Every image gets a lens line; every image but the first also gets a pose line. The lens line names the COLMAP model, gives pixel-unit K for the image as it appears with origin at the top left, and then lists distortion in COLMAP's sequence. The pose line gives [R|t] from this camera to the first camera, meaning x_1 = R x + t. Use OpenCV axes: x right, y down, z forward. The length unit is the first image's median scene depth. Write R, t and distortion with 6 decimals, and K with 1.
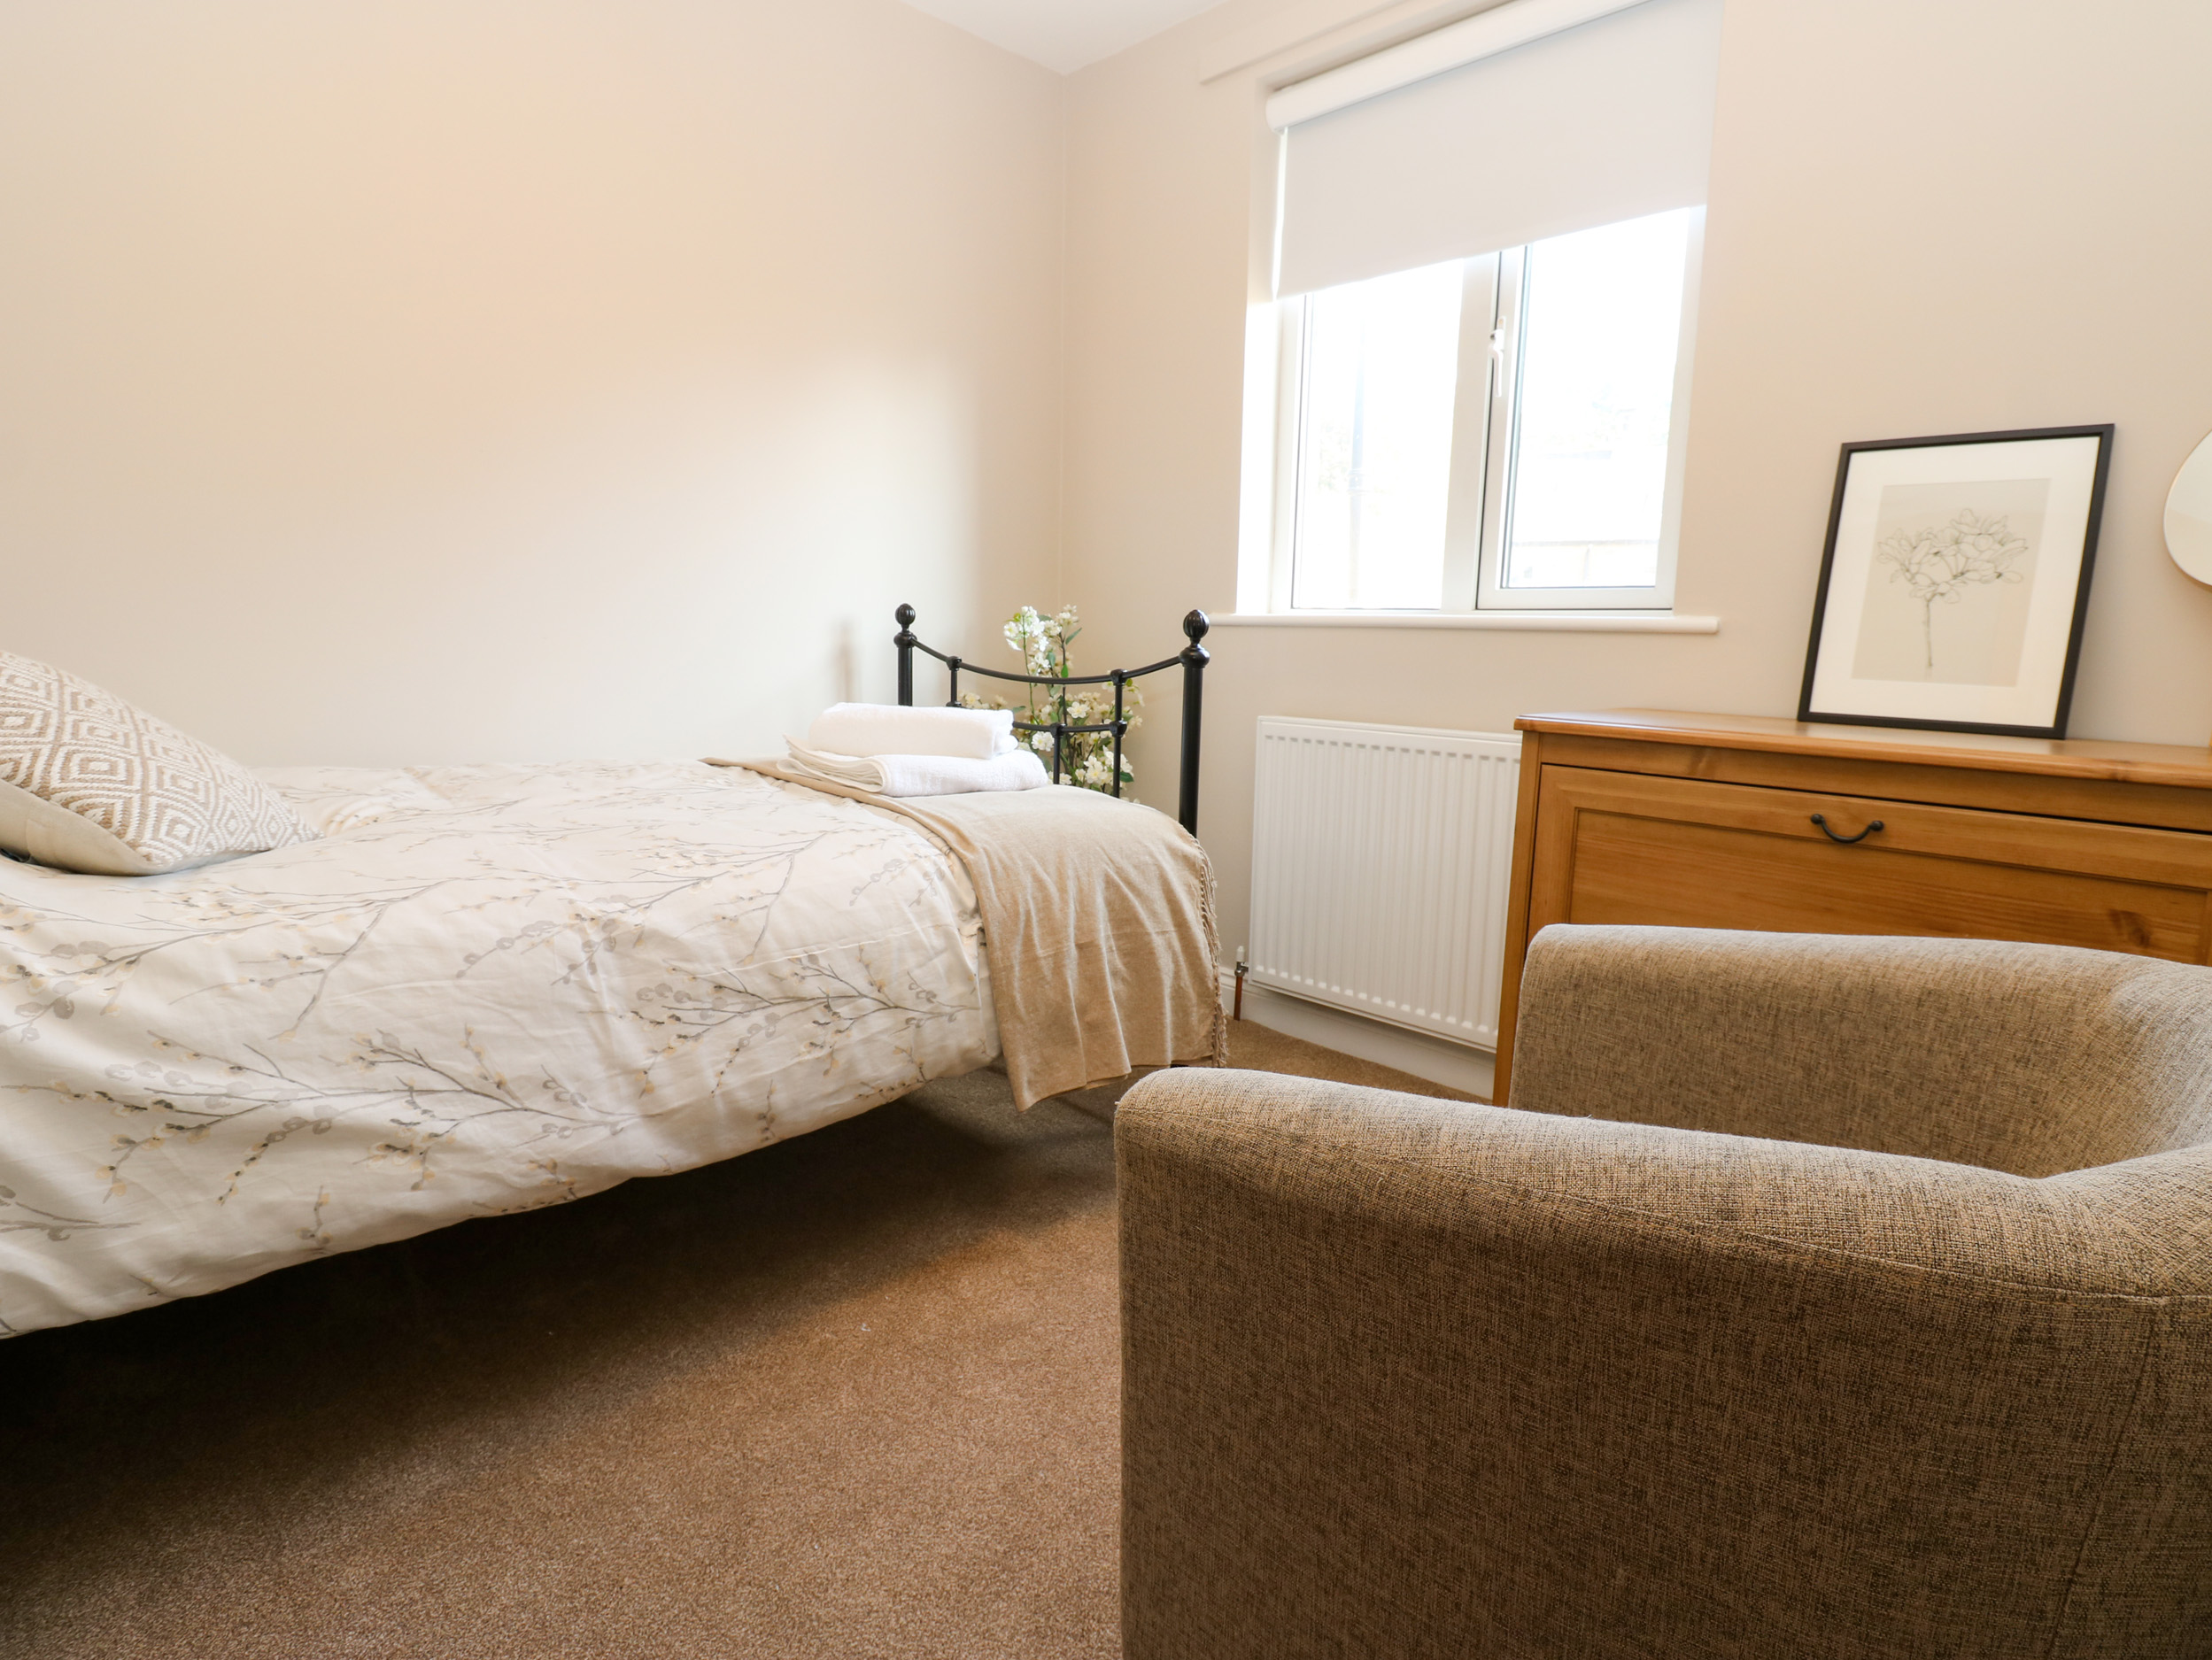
lens RADIAL K [[1143.6, 0, 1109.4], [0, 1143.6, 826.2], [0, 0, 1]] dist [-0.005235, -0.001199]
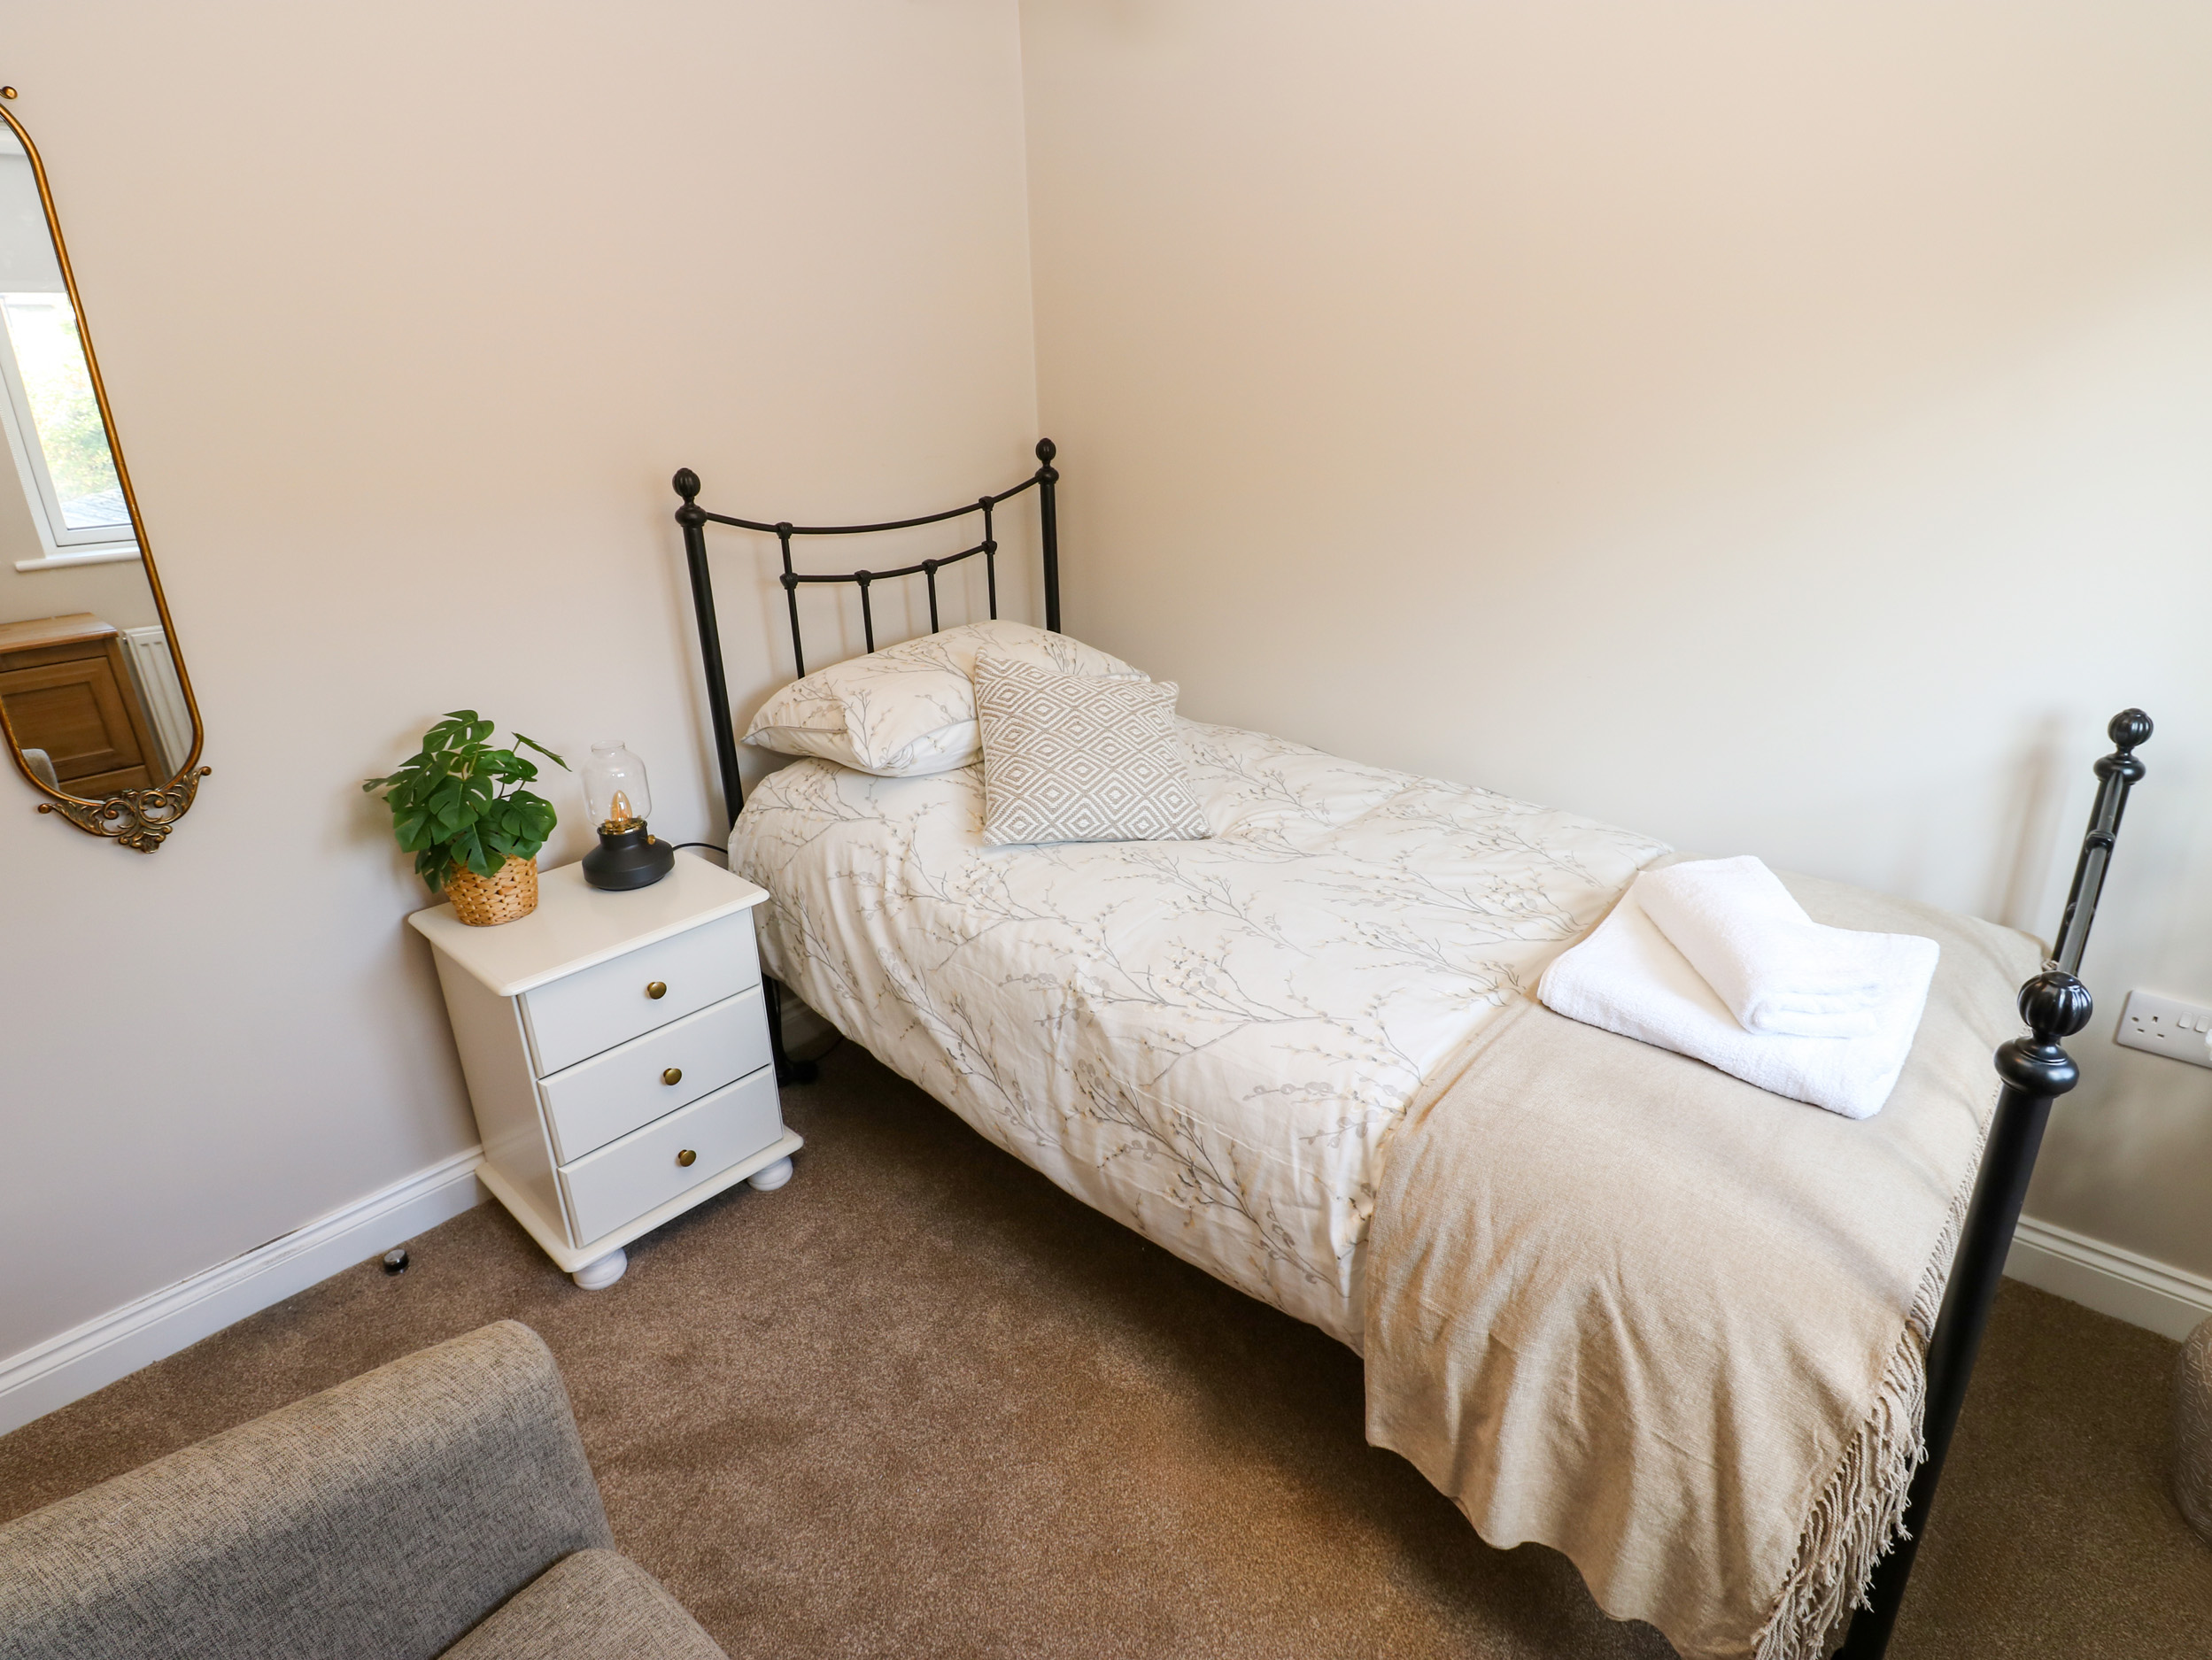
lens RADIAL K [[1143.6, 0, 1108.8], [0, 1143.6, 828.6], [0, 0, 1]] dist [-0.005235, -0.001199]
pose [[0.057678, 0.338492, -0.939200, 0.638606], [-0.137787, 0.934462, 0.328323, -0.479470], [0.988781, 0.110472, 0.100537, 0.848379]]
